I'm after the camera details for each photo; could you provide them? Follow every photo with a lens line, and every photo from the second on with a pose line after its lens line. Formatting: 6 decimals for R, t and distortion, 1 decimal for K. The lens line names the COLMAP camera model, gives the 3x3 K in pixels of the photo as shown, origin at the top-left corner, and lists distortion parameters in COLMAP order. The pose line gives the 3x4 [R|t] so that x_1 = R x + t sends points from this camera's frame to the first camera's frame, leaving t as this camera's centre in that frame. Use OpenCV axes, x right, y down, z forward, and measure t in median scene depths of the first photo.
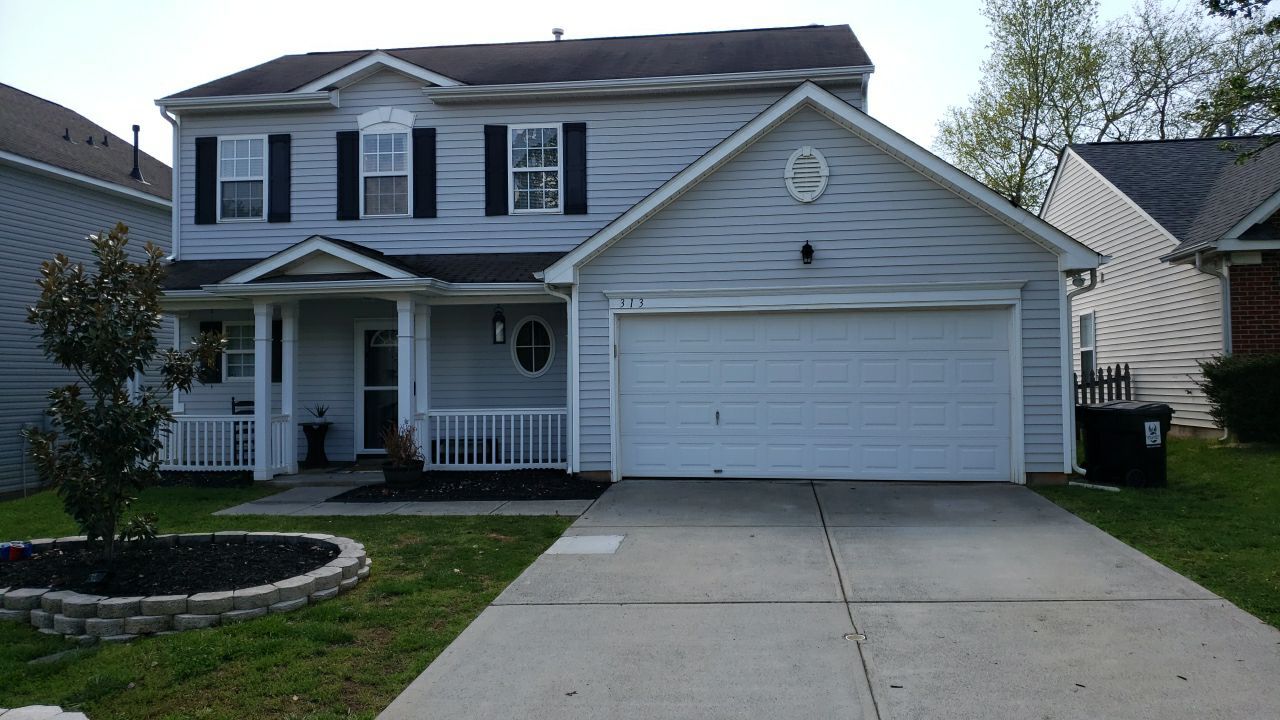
lens RADIAL K [[1028.0, 0, 639.2], [0, 1028.0, 363.1], [0, 0, 1]] dist [0.054865, -0.195610]
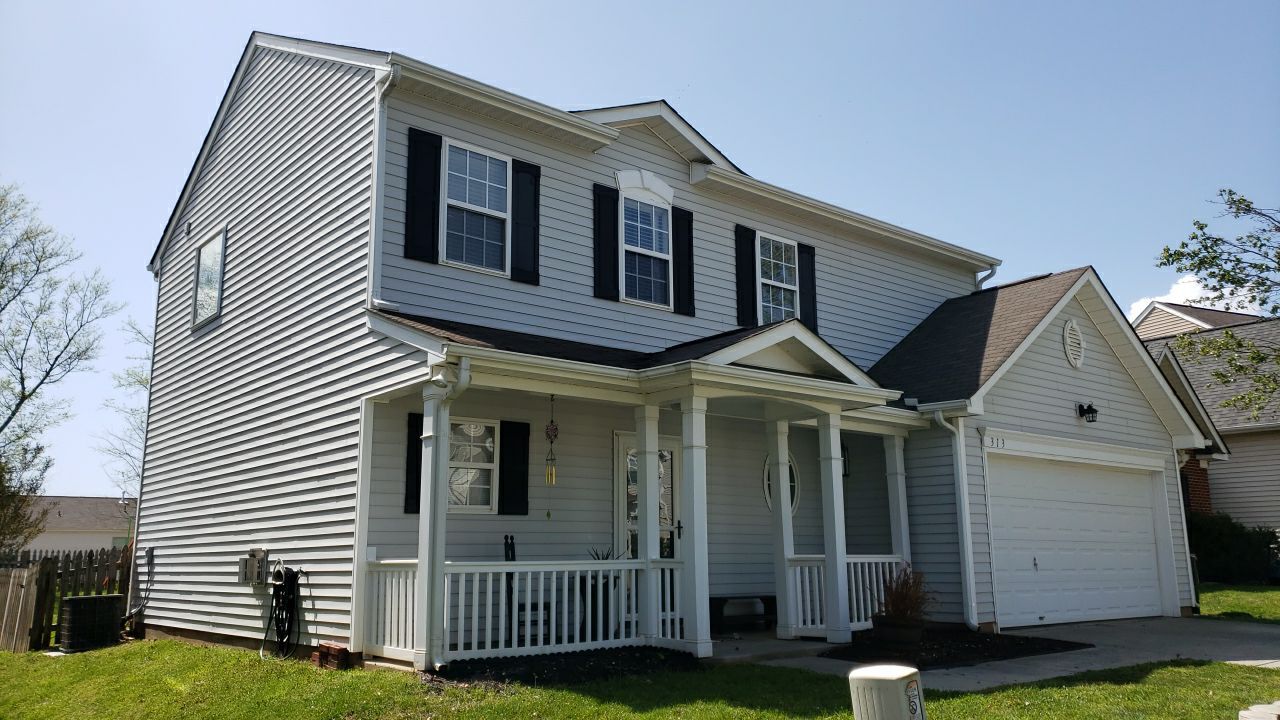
lens RADIAL K [[998.3, 0, 640.0], [0, 998.3, 360.0], [0, 0, 1]] dist [0.094949, -0.146452]
pose [[0.674324, 0.147069, 0.723642, -0.799905], [-0.015500, 0.982569, -0.185249, 0.039702], [-0.738273, 0.113701, 0.664849, 0.513325]]
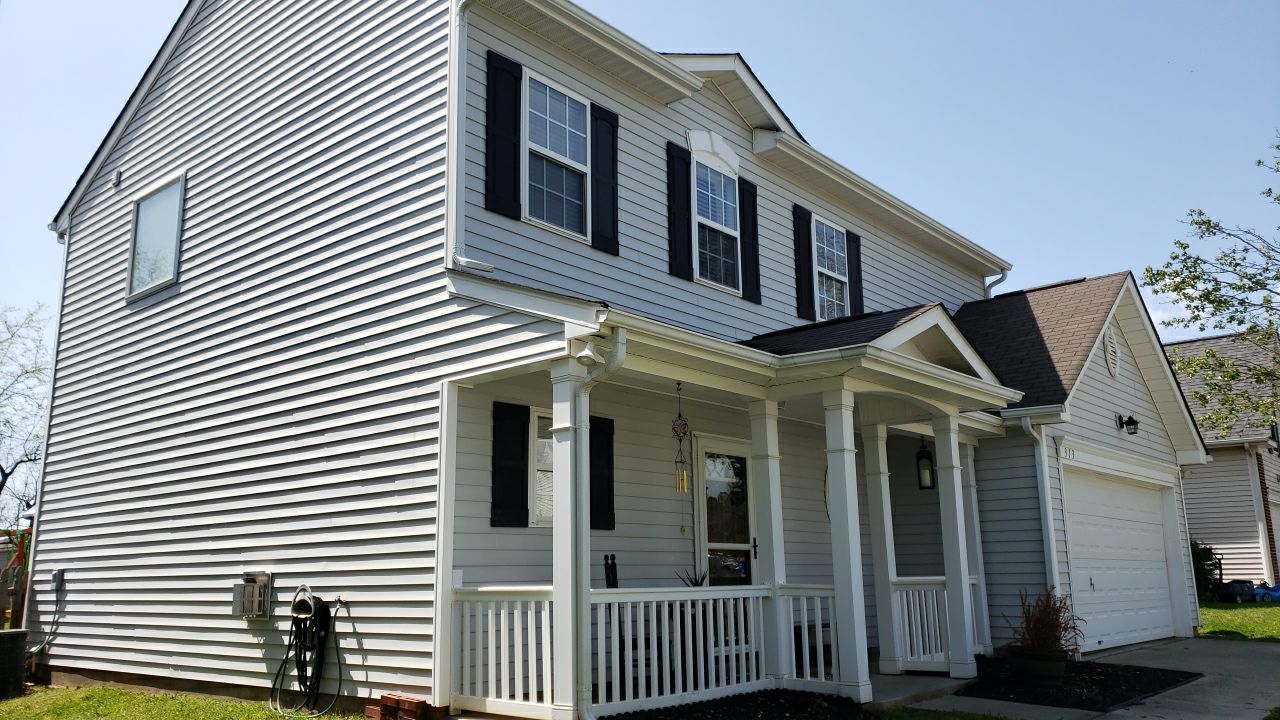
lens RADIAL K [[1004.3, 0, 634.5], [0, 1004.3, 365.5], [0, 0, 1]] dist [0.059112, -0.058448]
pose [[0.545892, 0.171836, 0.820045, -0.814889], [-0.011956, 0.980241, -0.197445, 0.038840], [-0.837770, 0.097979, 0.537160, 0.708546]]
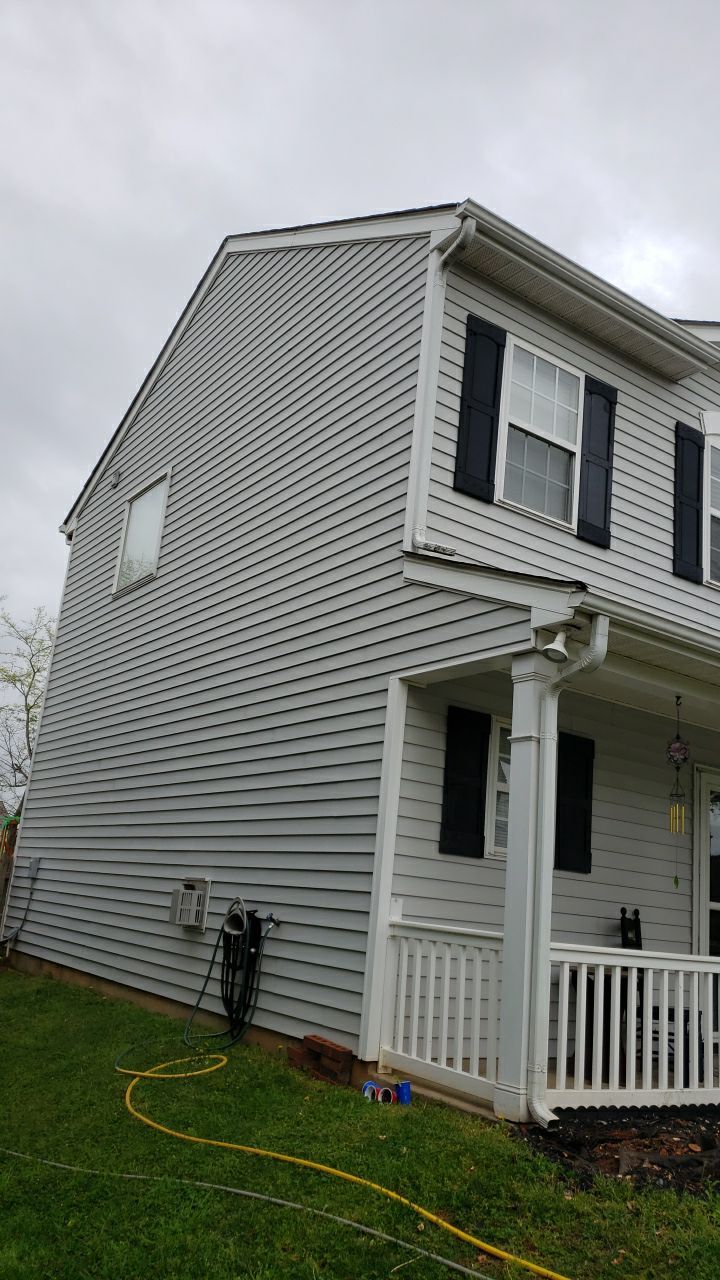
lens RADIAL K [[1004.3, 0, 360.1], [0, 1004.3, 639.3], [0, 0, 1]] dist [0.059112, -0.058448]
pose [[0.733531, 0.247542, 0.632974, -0.748330], [-0.118059, 0.963564, -0.240014, 0.038964], [-0.669324, 0.101329, 0.736028, 0.743128]]
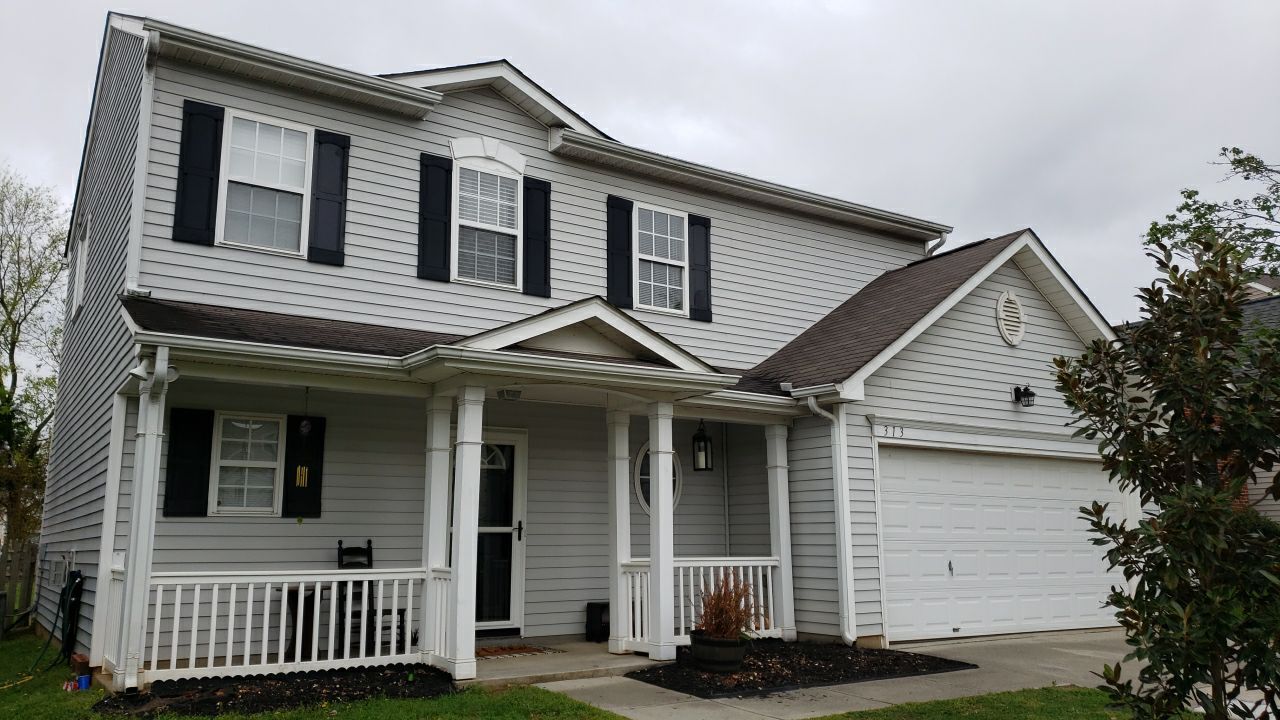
lens RADIAL K [[1008.0, 0, 634.1], [0, 1008.0, 351.4], [0, 0, 1]] dist [0.155852, -0.393292]
pose [[0.752764, 0.131164, 0.645091, -0.622767], [-0.018188, 0.983719, -0.178792, 0.027188], [-0.658039, 0.122855, 0.742894, 0.423766]]
